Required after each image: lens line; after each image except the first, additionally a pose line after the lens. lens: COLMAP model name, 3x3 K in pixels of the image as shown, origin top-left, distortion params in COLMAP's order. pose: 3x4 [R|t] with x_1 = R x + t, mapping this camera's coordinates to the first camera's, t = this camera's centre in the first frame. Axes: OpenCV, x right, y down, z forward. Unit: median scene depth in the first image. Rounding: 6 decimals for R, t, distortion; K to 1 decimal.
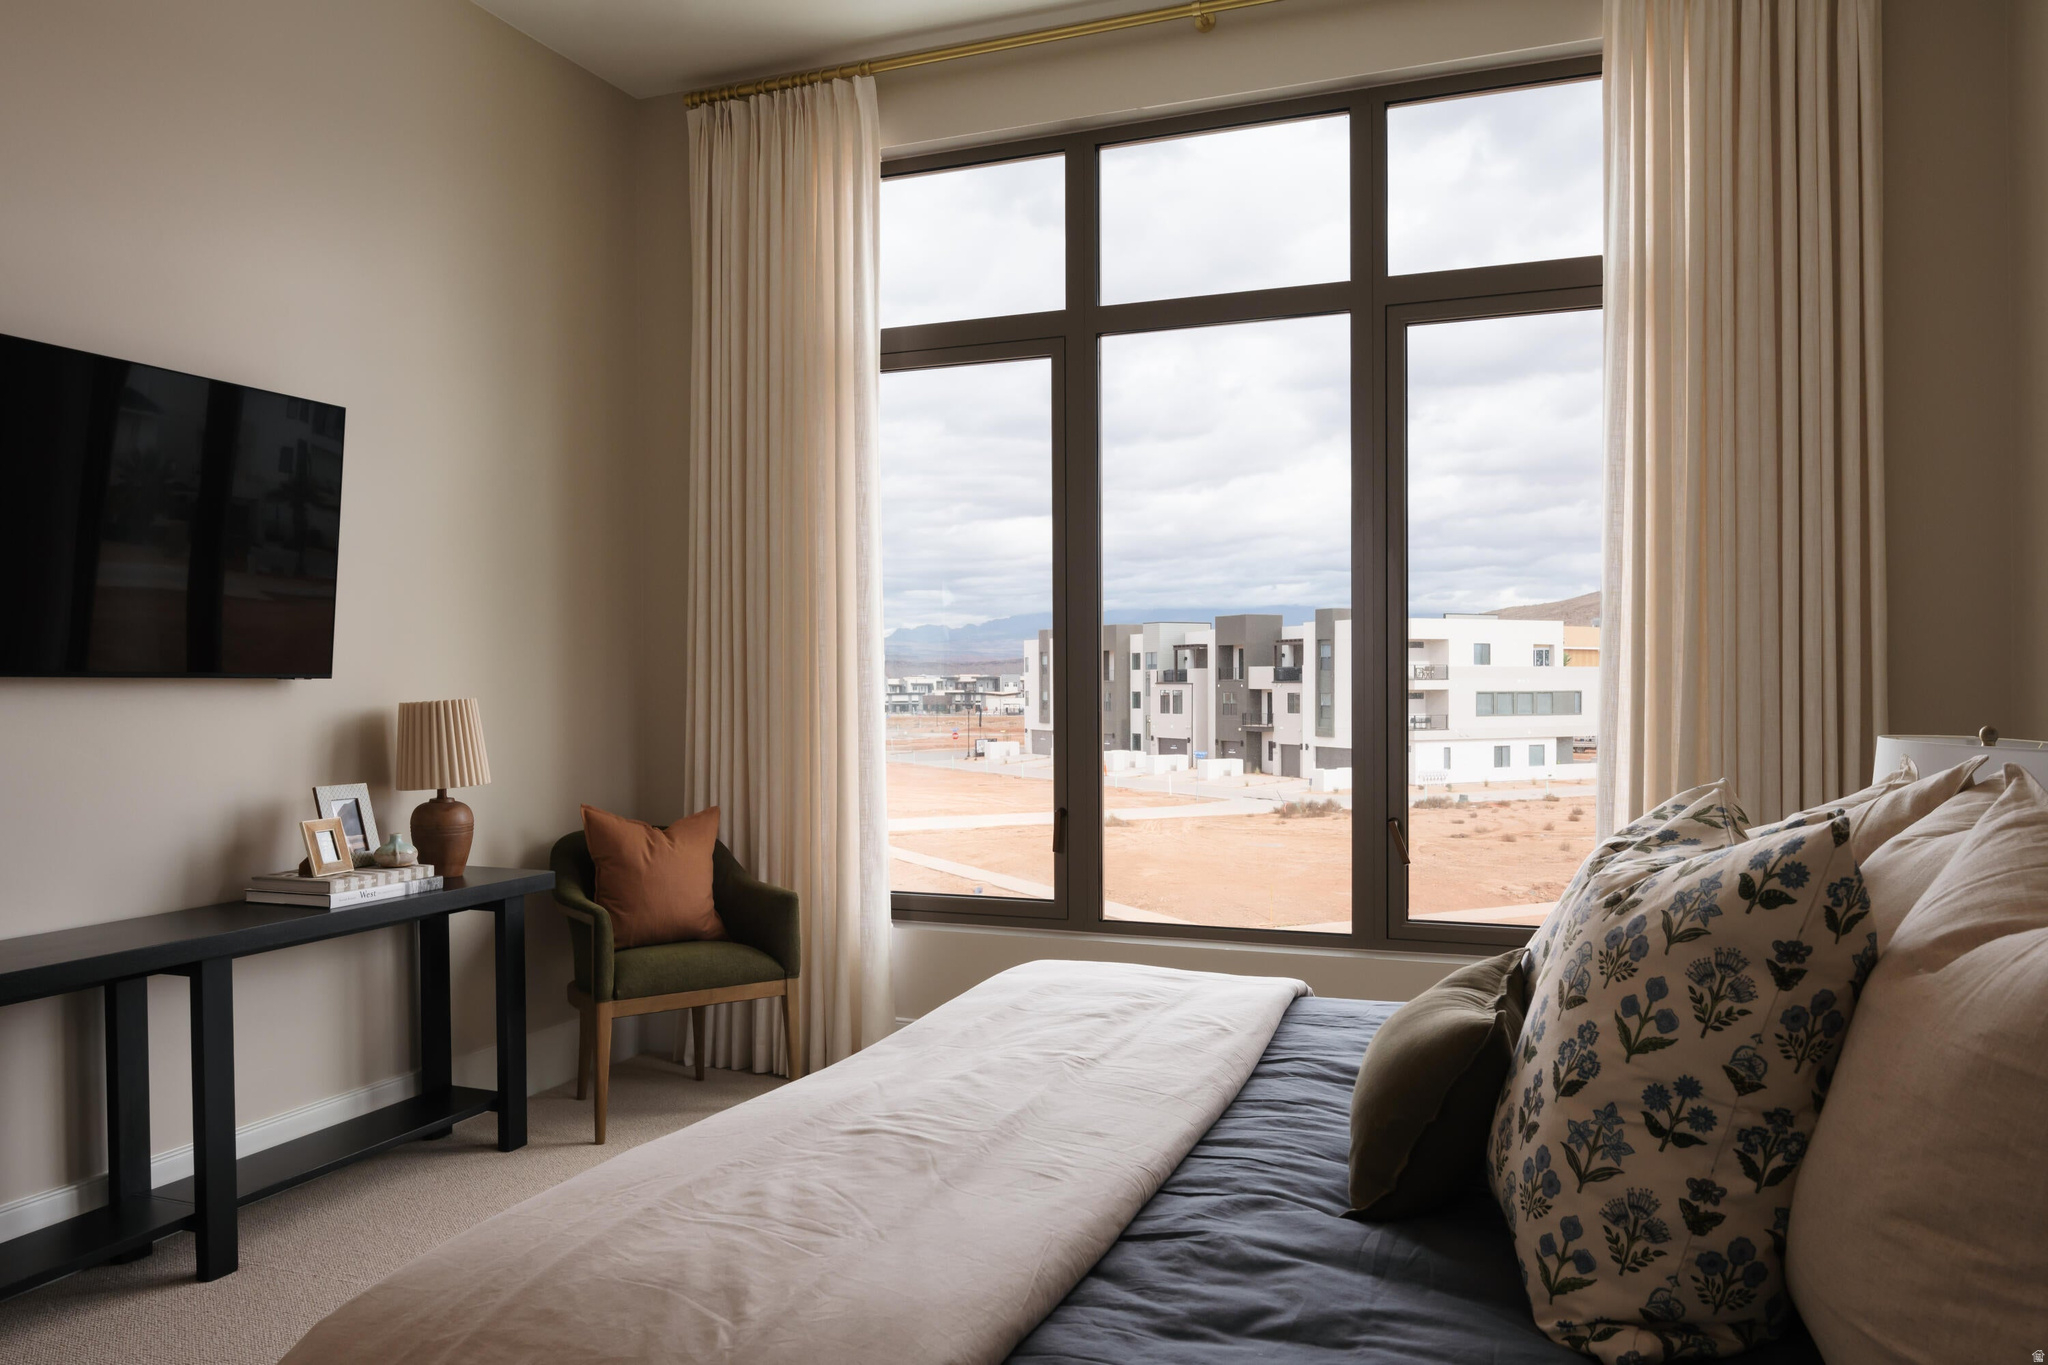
lens RADIAL K [[1499.8, 0, 1024.0], [0, 1499.8, 682.5], [0, 0, 1]] dist [-0.006673, -0.002346]
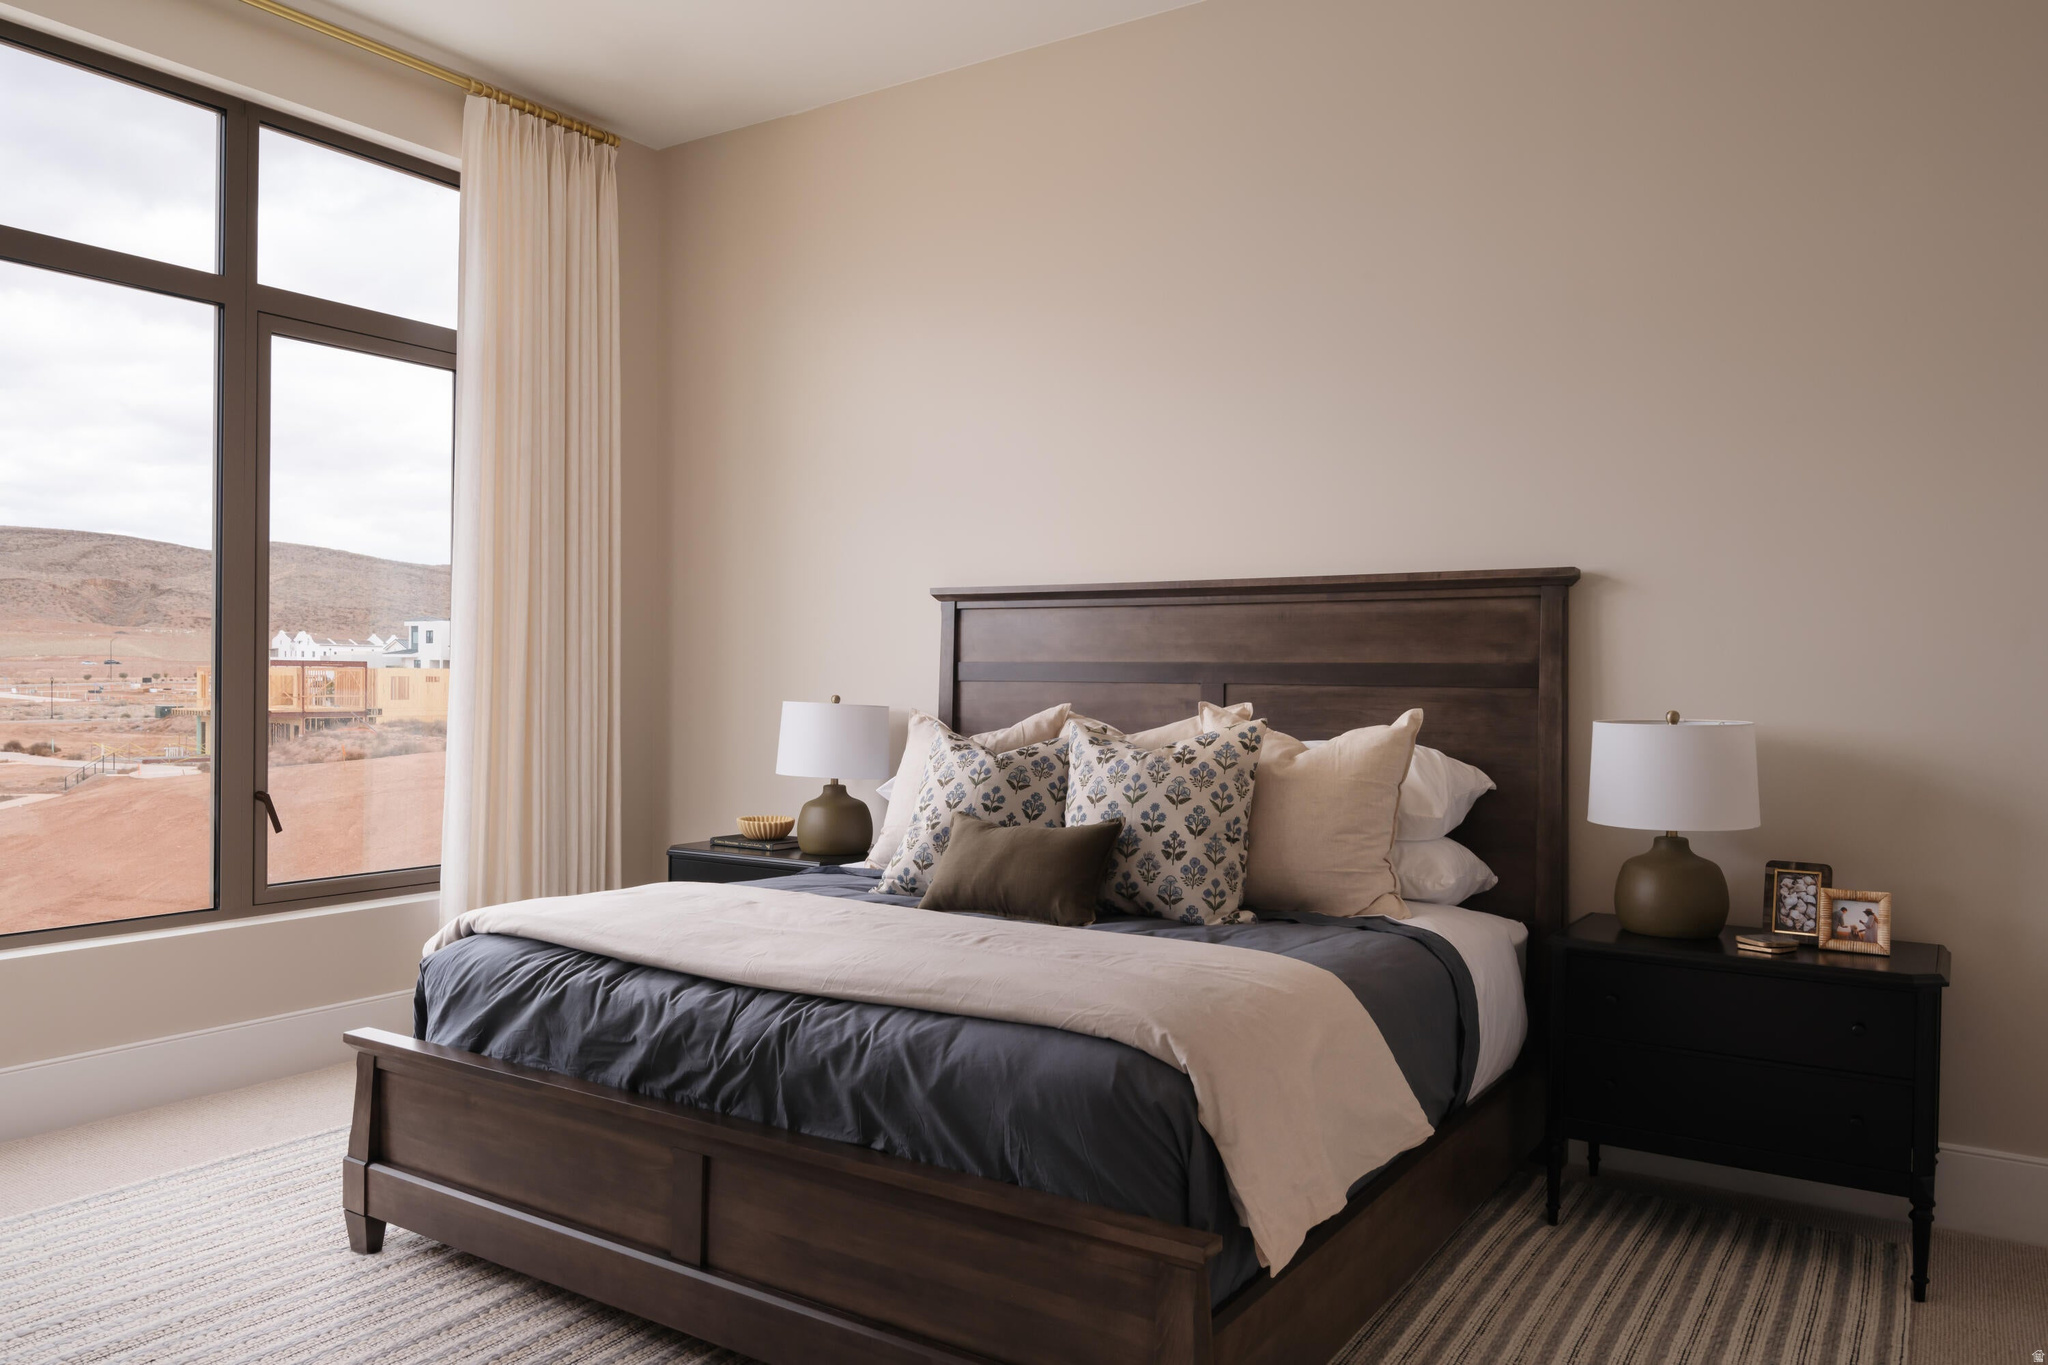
lens RADIAL K [[1436.4, 0, 1024.0], [0, 1436.4, 682.5], [0, 0, 1]] dist [-0.004448, -0.002173]
pose [[0.207421, 0.004722, 0.978240, -0.705387], [-0.012630, 0.999918, -0.002149, 0.010000], [-0.978170, -0.011909, 0.207464, 0.272477]]
